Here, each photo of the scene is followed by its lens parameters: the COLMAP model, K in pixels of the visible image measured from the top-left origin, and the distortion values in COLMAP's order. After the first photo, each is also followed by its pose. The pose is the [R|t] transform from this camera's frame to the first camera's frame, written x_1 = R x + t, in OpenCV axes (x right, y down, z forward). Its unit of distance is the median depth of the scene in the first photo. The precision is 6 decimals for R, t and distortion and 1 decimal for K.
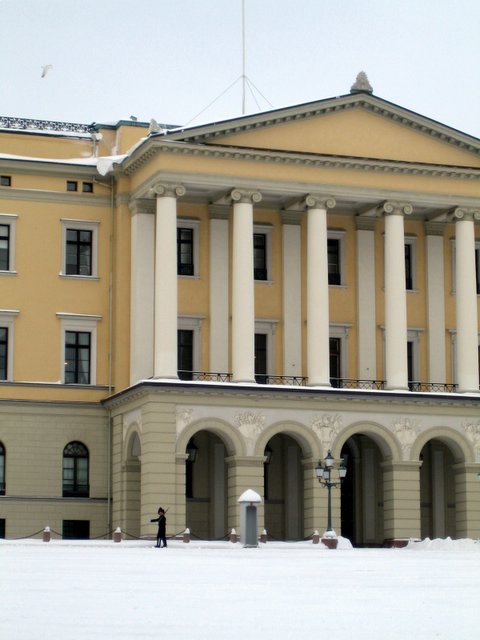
lens RADIAL K [[1938.2, 0, 240.0], [0, 1938.2, 320.0], [0, 0, 1]] dist [0.271131, 0.445339]
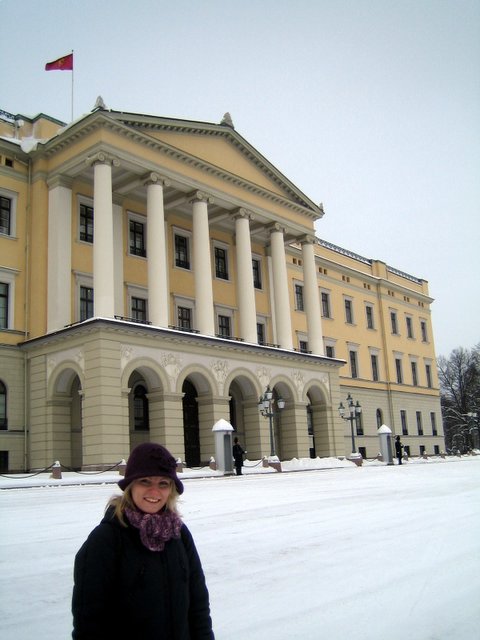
lens RADIAL K [[680.6, 0, 240.0], [0, 680.6, 320.0], [0, 0, 1]] dist [-0.051452, 0.001030]
pose [[0.867559, 0.068043, 0.492657, -0.156047], [-0.029254, 0.995863, -0.086027, 0.058630], [-0.496473, 0.060222, 0.865961, 0.603962]]
